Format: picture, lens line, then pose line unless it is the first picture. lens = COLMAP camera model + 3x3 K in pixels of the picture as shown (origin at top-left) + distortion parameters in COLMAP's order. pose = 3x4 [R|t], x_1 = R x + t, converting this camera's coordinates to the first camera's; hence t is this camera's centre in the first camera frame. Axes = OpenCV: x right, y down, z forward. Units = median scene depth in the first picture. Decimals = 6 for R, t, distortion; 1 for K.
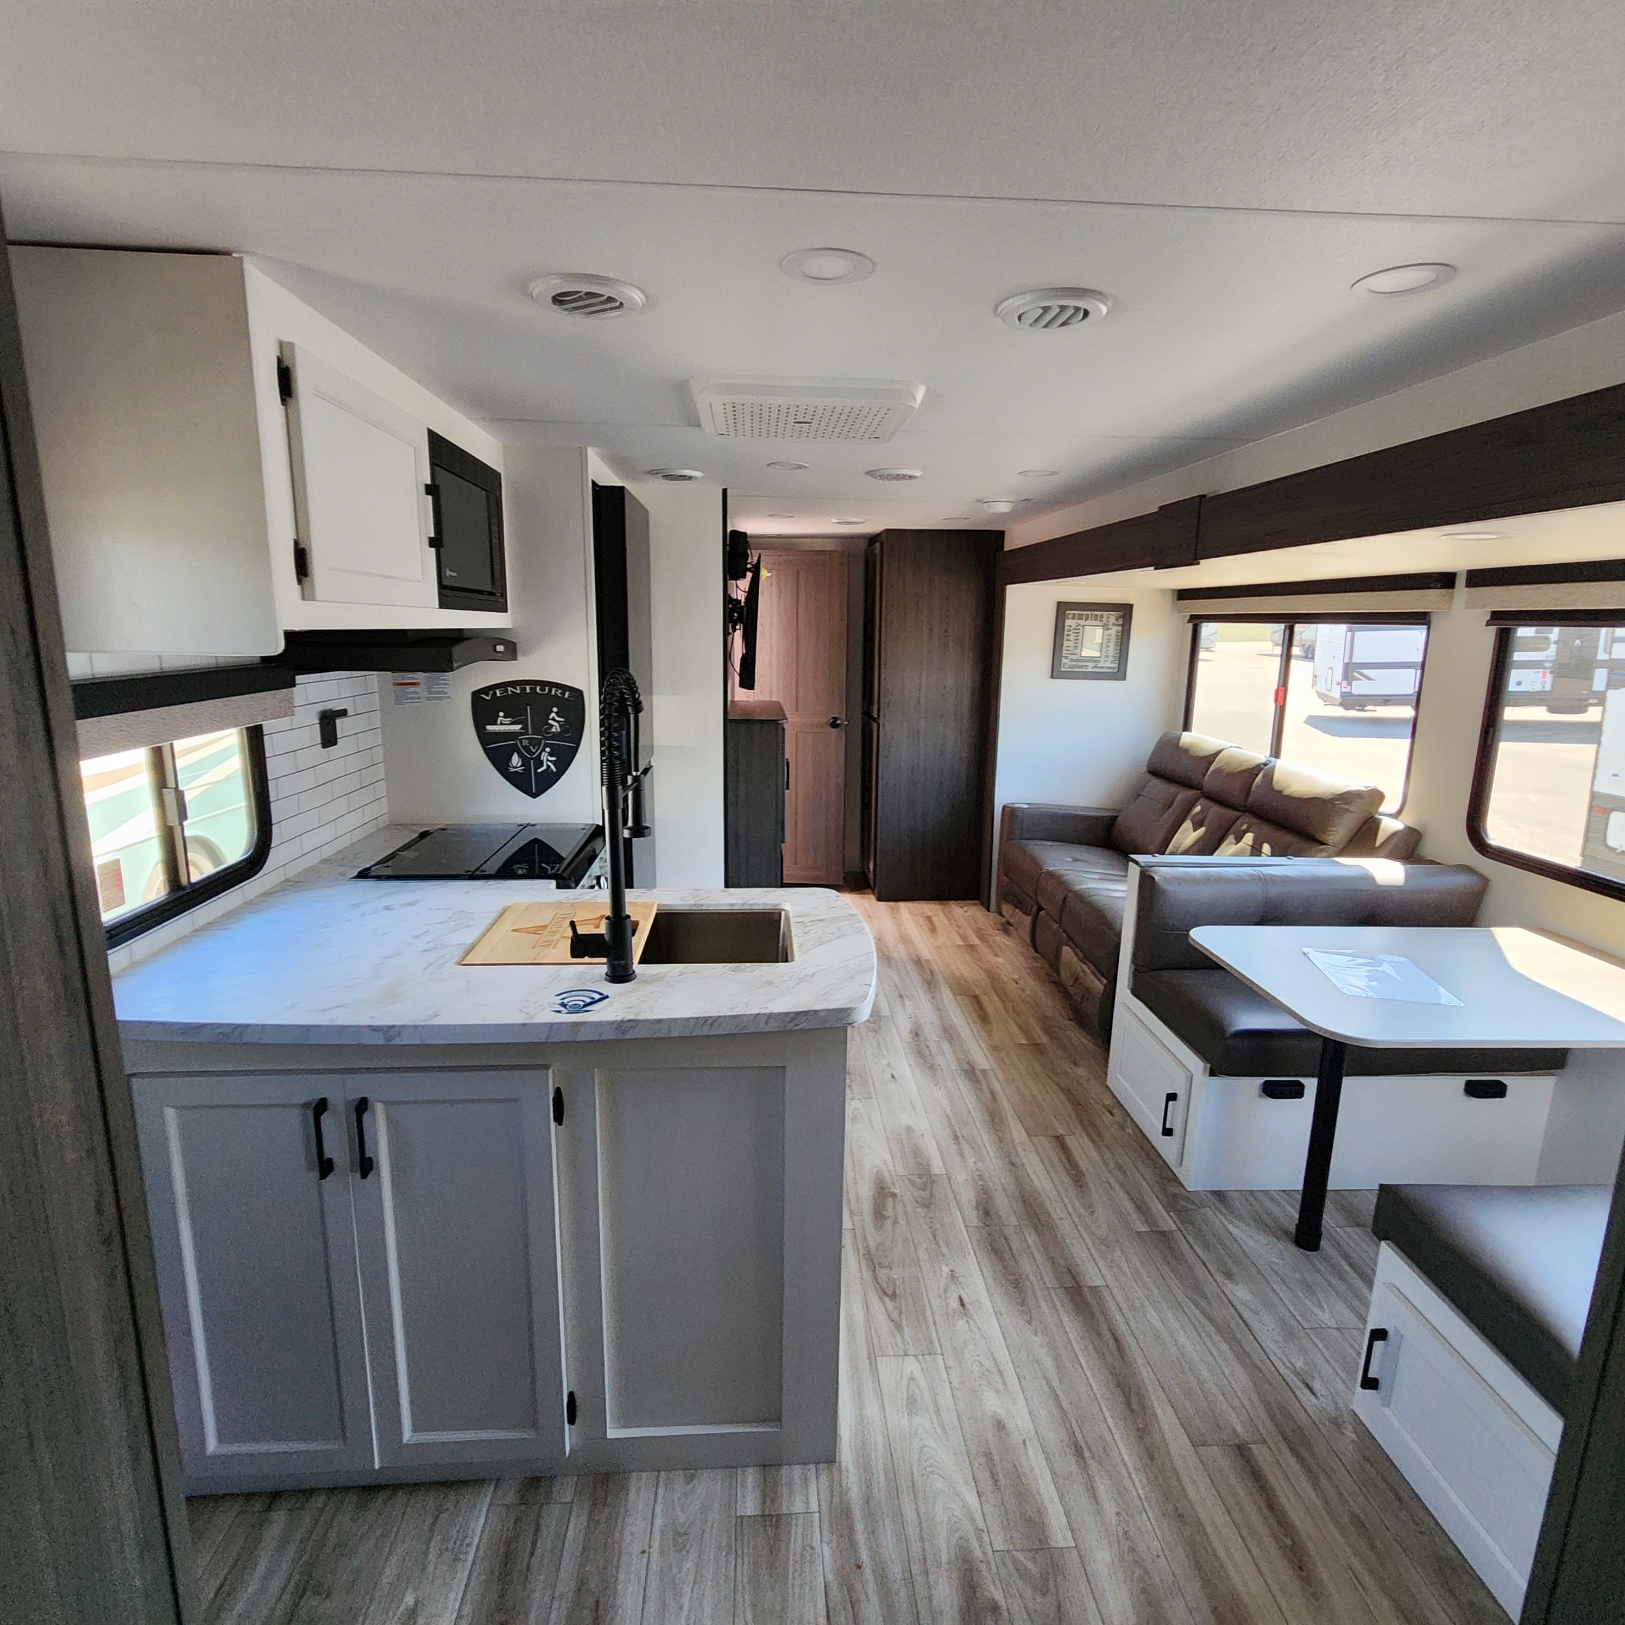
lens RADIAL K [[880.4, 0, 802.4], [0, 880.4, 797.2], [0, 0, 1]] dist [-0.001765, -0.001400]
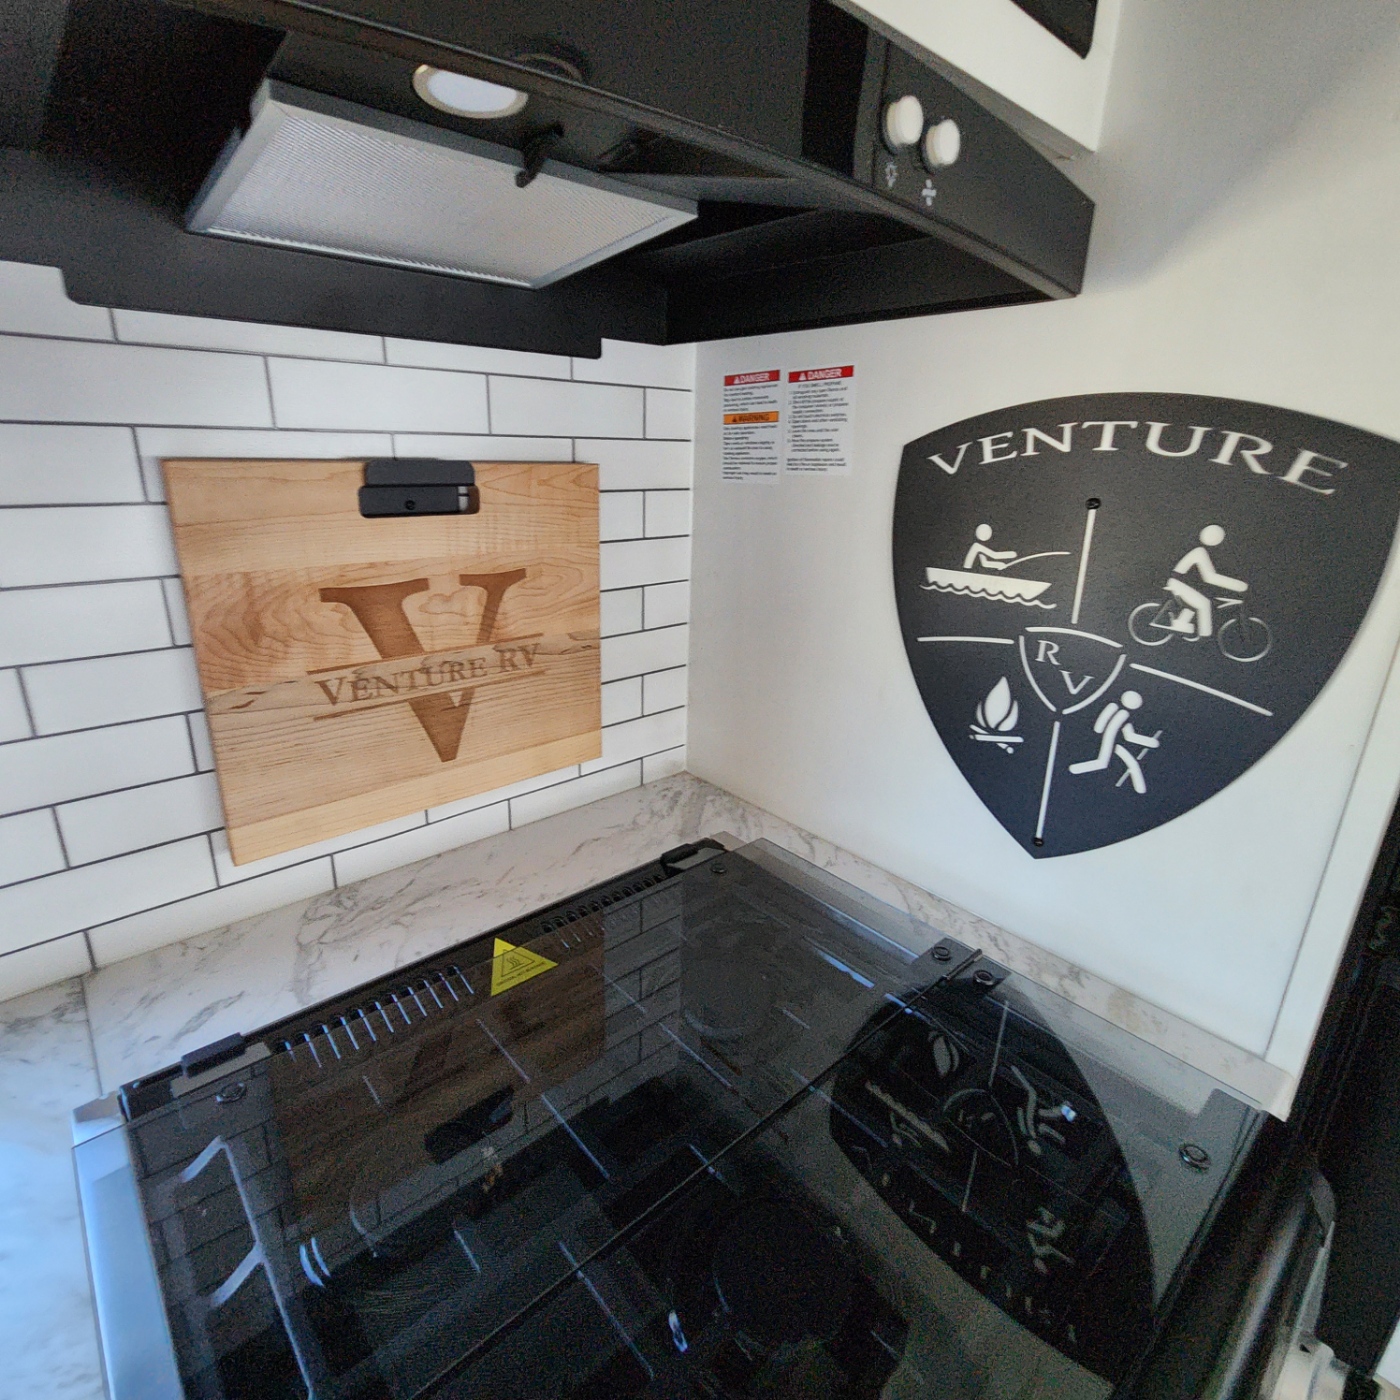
lens RADIAL K [[758.5, 0, 700.8], [0, 758.5, 682.4], [0, 0, 1]] dist [-0.000168, -0.000150]
pose [[0.621725, 0.243742, -0.744344, -0.326837], [-0.168305, 0.969720, 0.176964, -0.117801], [0.764939, 0.015254, 0.643922, 1.212042]]
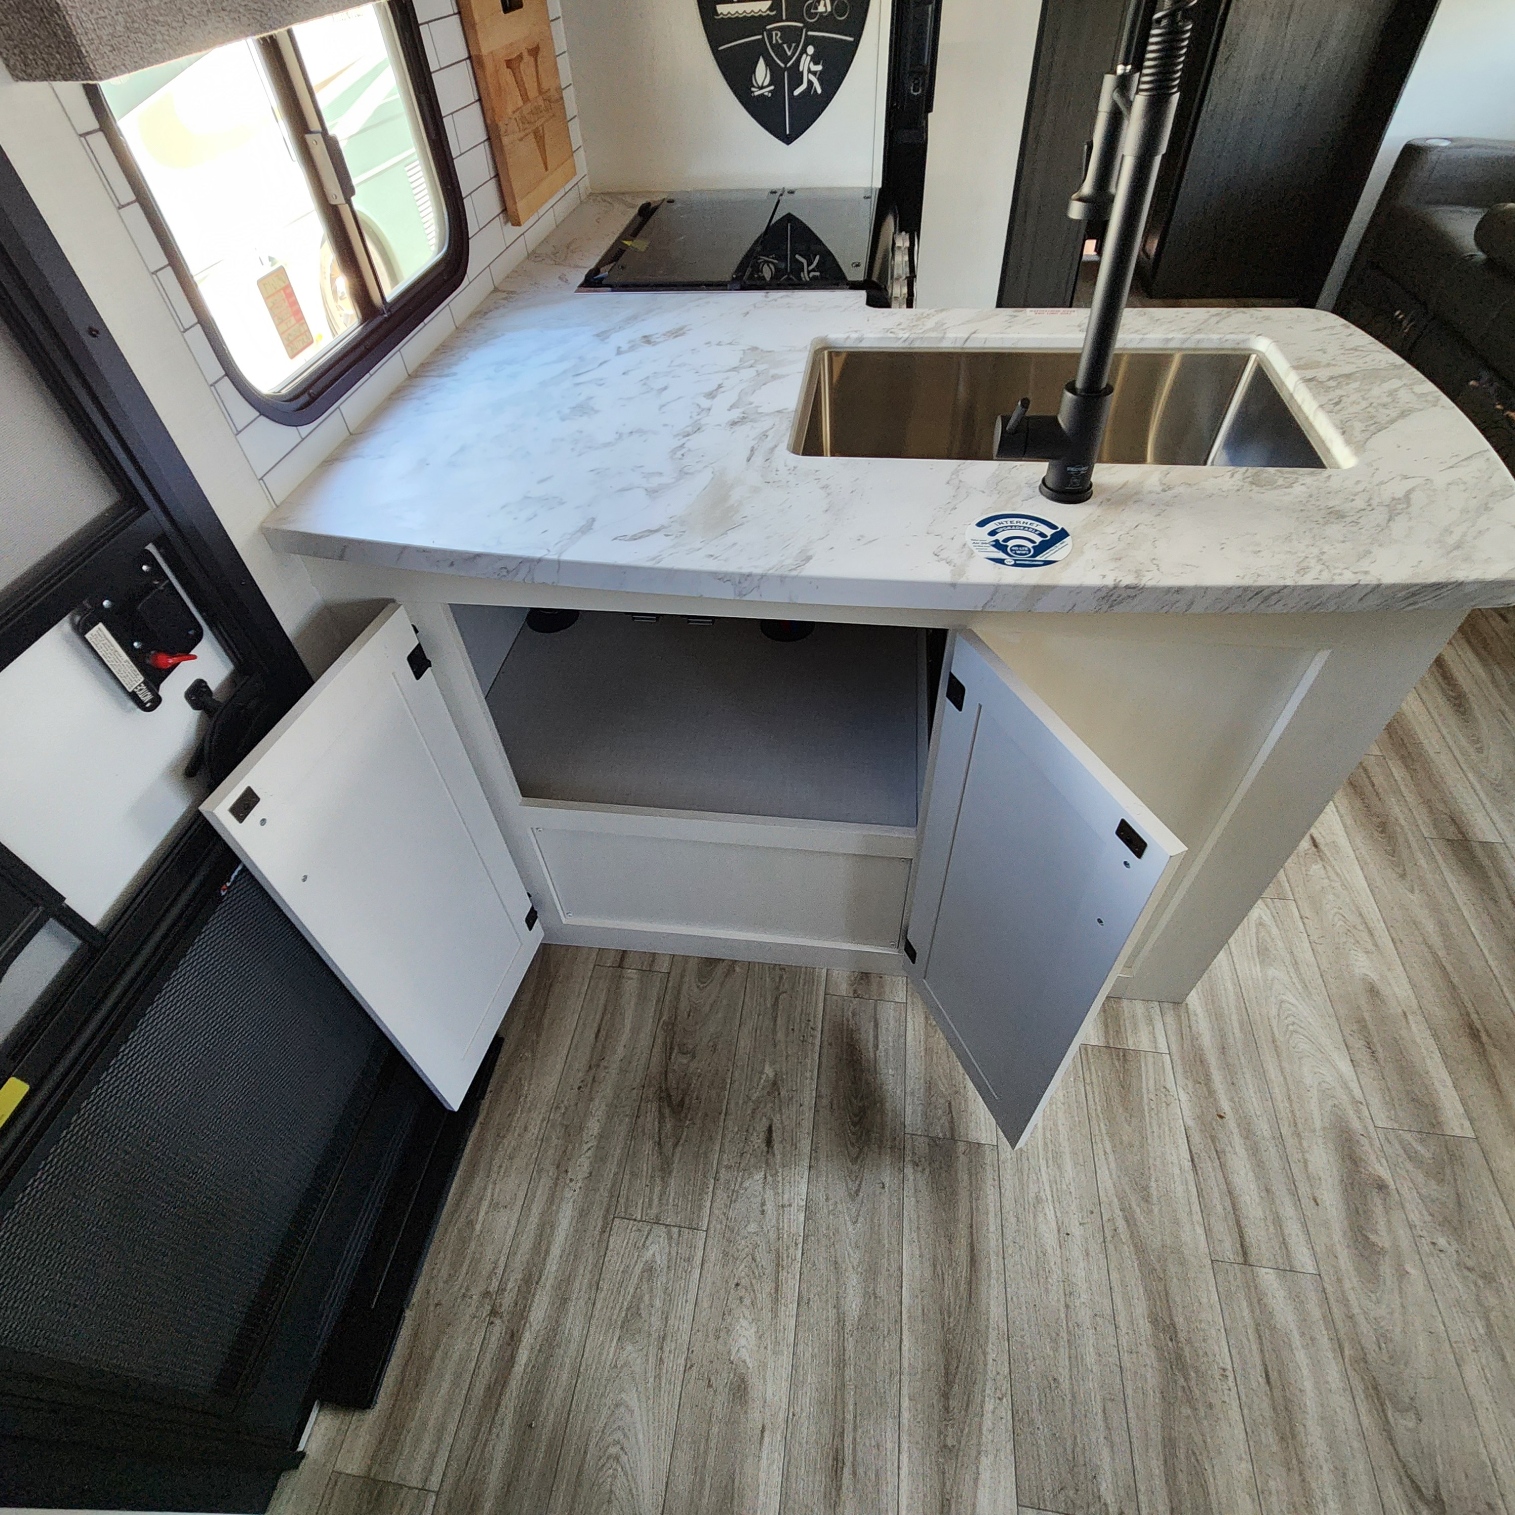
lens RADIAL K [[822.2, 0, 754.3], [0, 822.2, 735.2], [0, 0, 1]] dist [0.002485, 0.000836]
pose [[0.978721, 0.101481, -0.178343, -0.267864], [0.021404, 0.813912, 0.580594, 0.004564], [0.204074, -0.572057, 0.794421, 0.357480]]
